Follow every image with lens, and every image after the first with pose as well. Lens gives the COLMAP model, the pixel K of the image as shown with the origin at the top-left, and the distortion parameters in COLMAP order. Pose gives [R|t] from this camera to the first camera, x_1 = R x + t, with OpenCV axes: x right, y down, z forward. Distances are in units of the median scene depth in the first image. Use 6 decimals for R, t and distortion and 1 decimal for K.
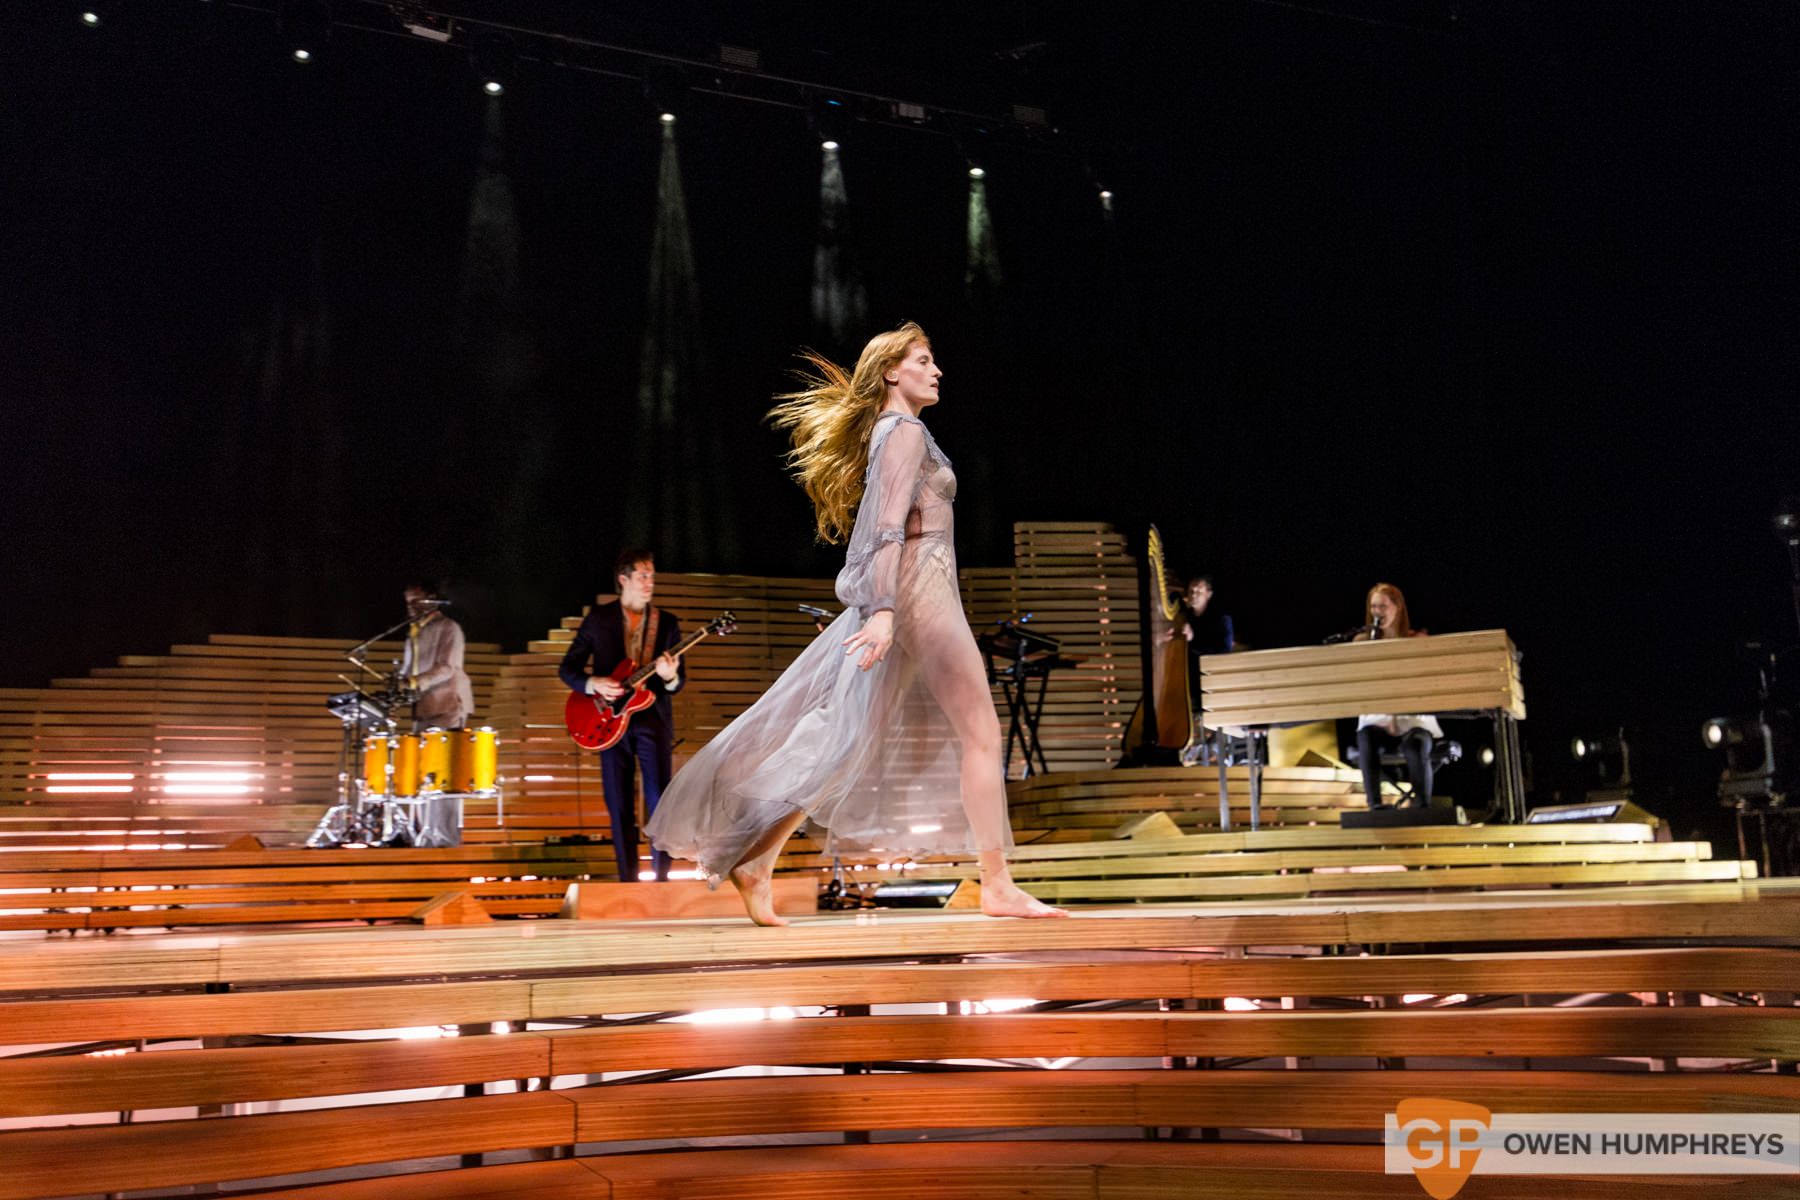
lens RADIAL K [[1548.1, 0, 906.5], [0, 1548.1, 528.4], [0, 0, 1]] dist [0.005196, -0.006457]
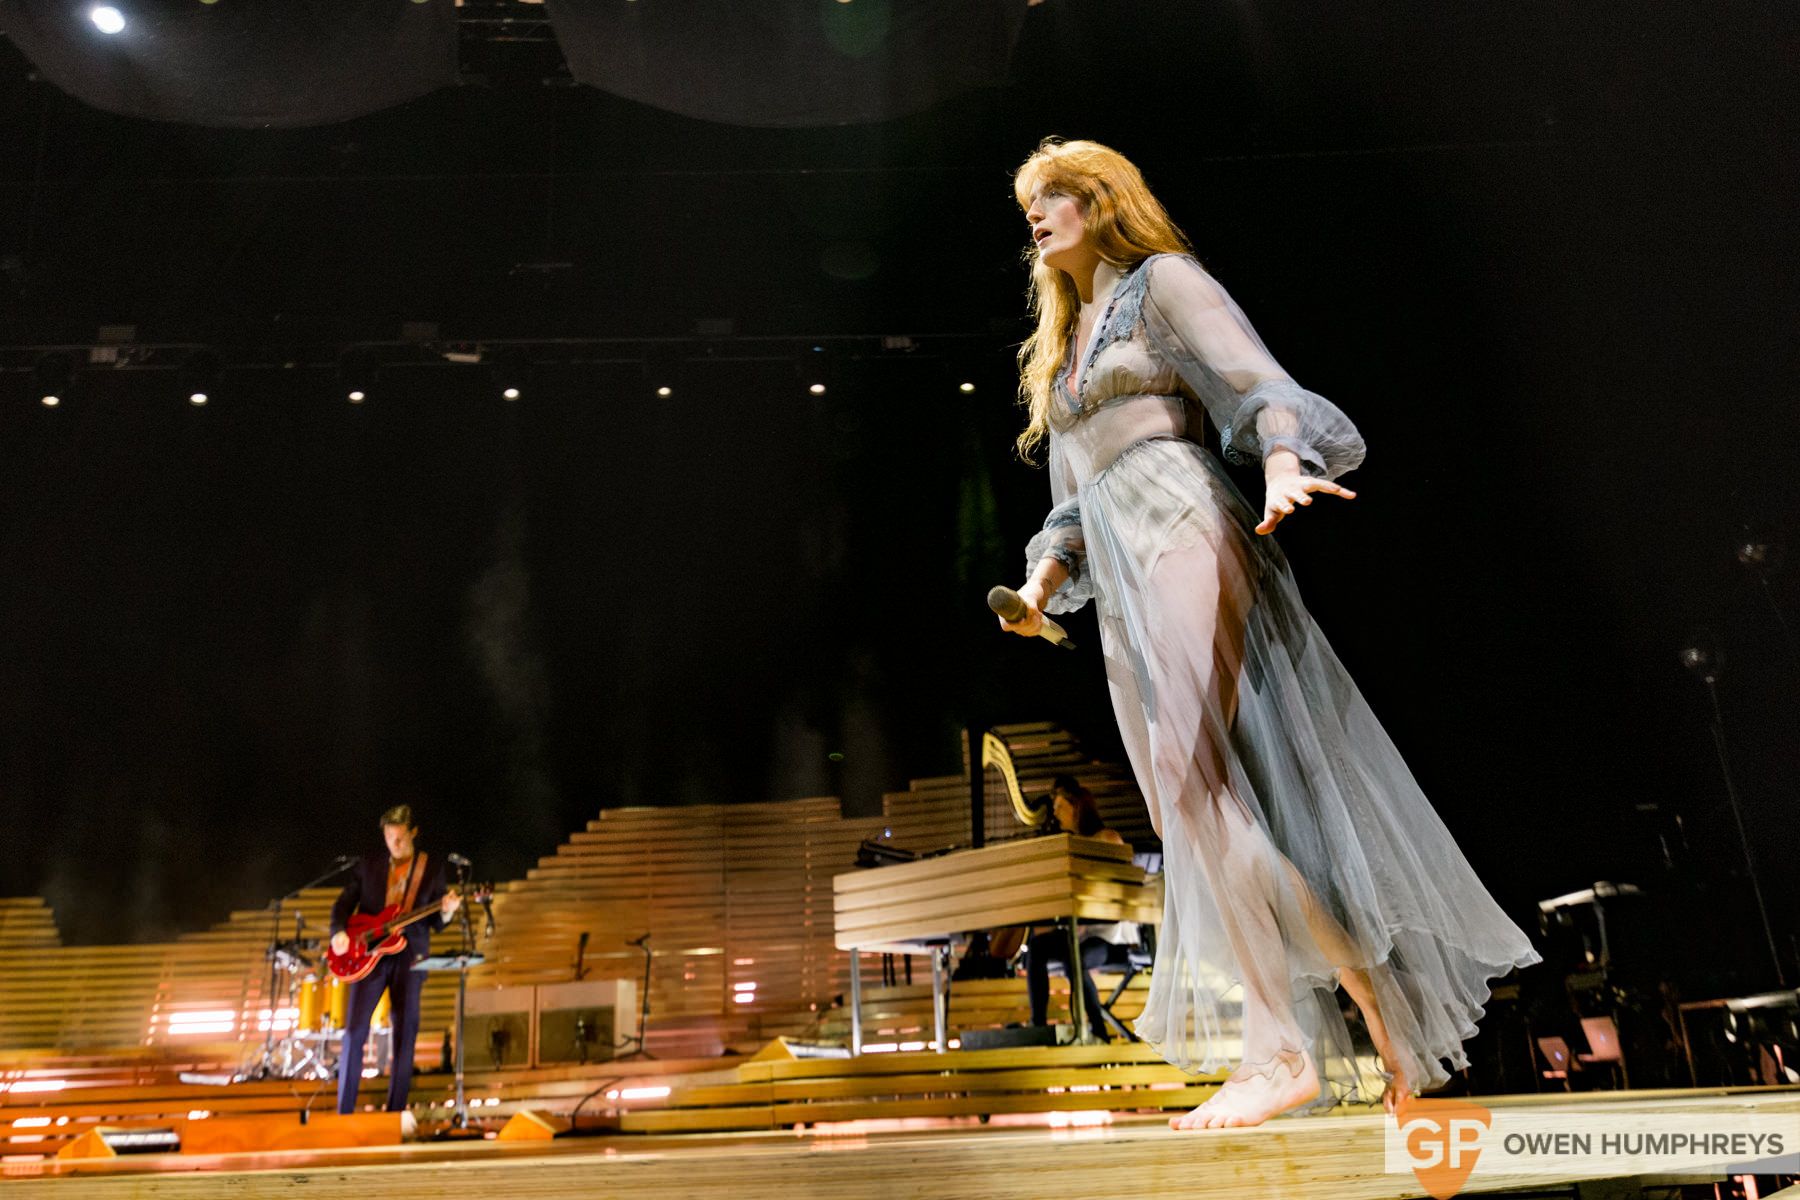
lens RADIAL K [[1510.3, 0, 844.3], [0, 1510.3, 552.5], [0, 0, 1]] dist [-0.006325, -0.002158]
pose [[0.933861, -0.132104, -0.332344, 0.415895], [0.094061, 0.987286, -0.128134, 0.001103], [0.345046, 0.088398, 0.934414, 0.052256]]
